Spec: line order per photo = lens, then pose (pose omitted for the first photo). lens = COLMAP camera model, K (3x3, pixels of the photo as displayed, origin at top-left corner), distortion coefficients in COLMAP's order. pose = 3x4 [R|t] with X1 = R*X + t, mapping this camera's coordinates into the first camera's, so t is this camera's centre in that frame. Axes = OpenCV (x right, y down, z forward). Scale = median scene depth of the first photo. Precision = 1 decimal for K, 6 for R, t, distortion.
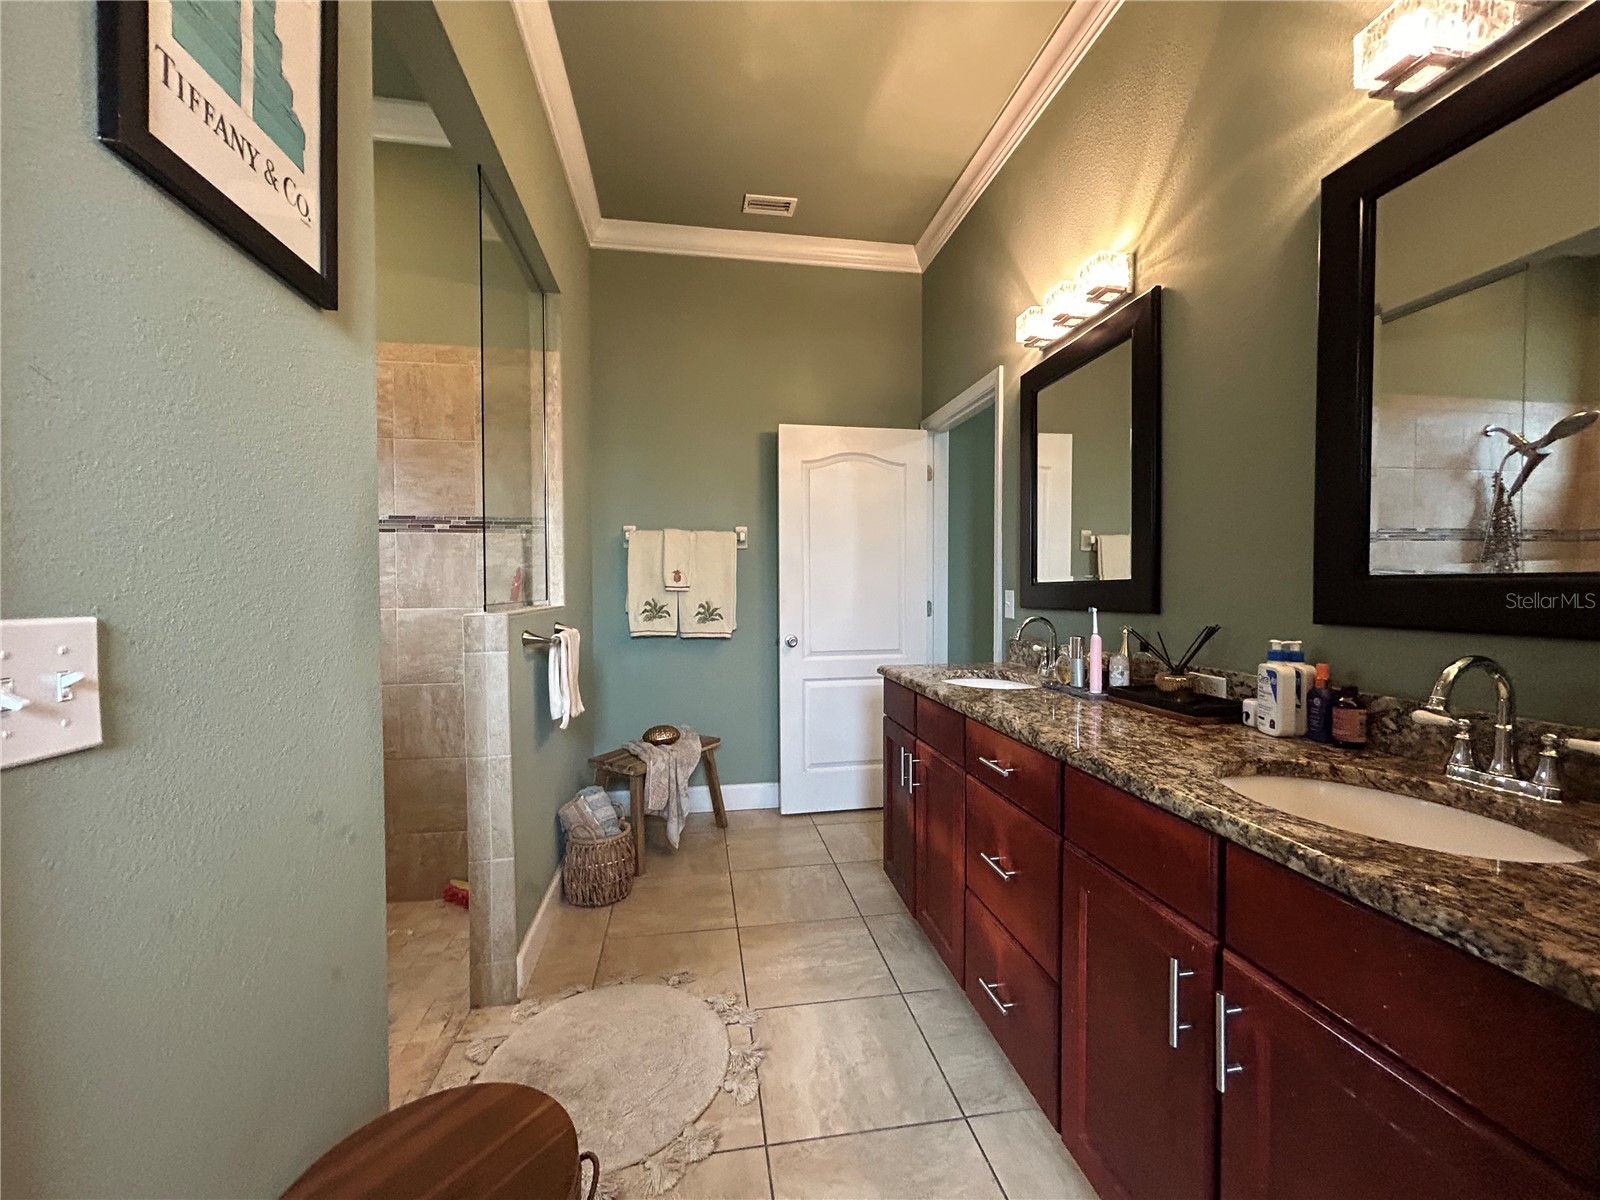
lens RADIAL K [[649.3, 0, 800.8], [0, 649.3, 604.0], [0, 0, 1]] dist [-0.000632, 0.001274]
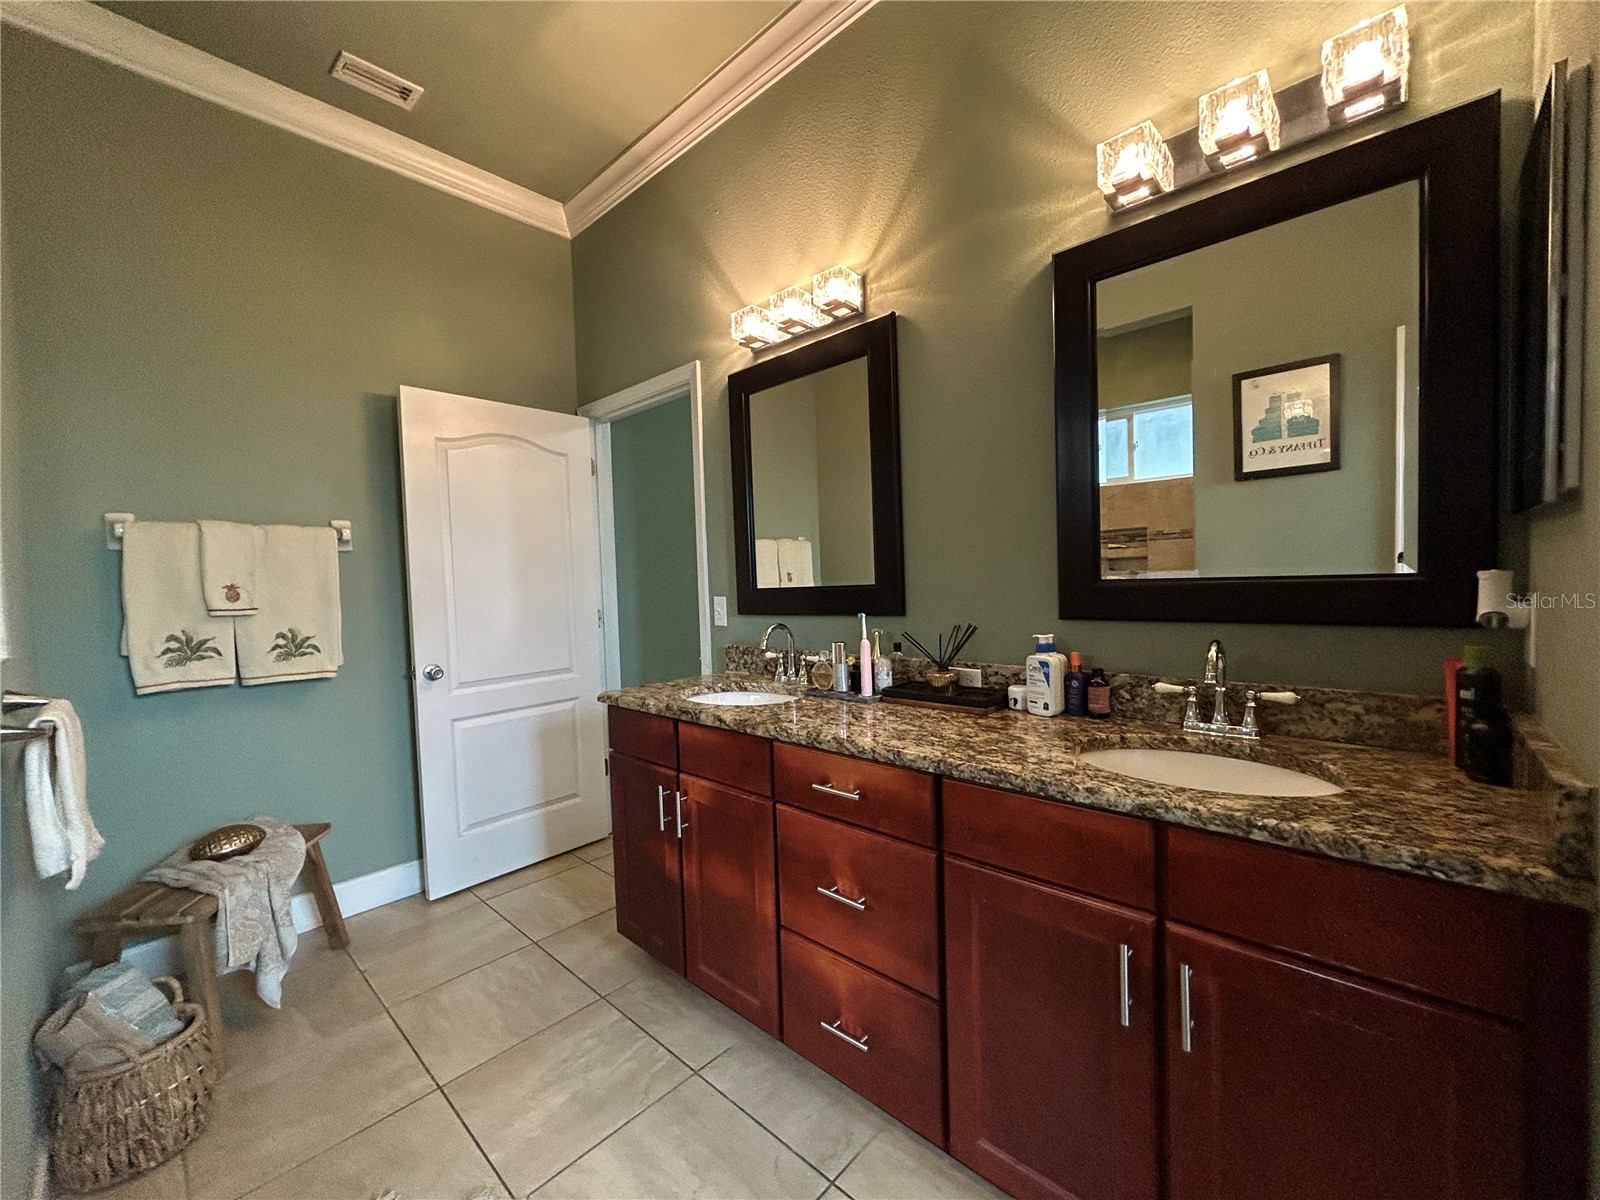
lens RADIAL K [[649.3, 0, 801.8], [0, 649.3, 602.6], [0, 0, 1]] dist [-0.000632, 0.001274]
pose [[0.792903, -0.046165, 0.607597, -0.205317], [0.046588, 0.998800, 0.015092, -0.025730], [-0.607565, 0.016340, 0.794102, 0.201094]]
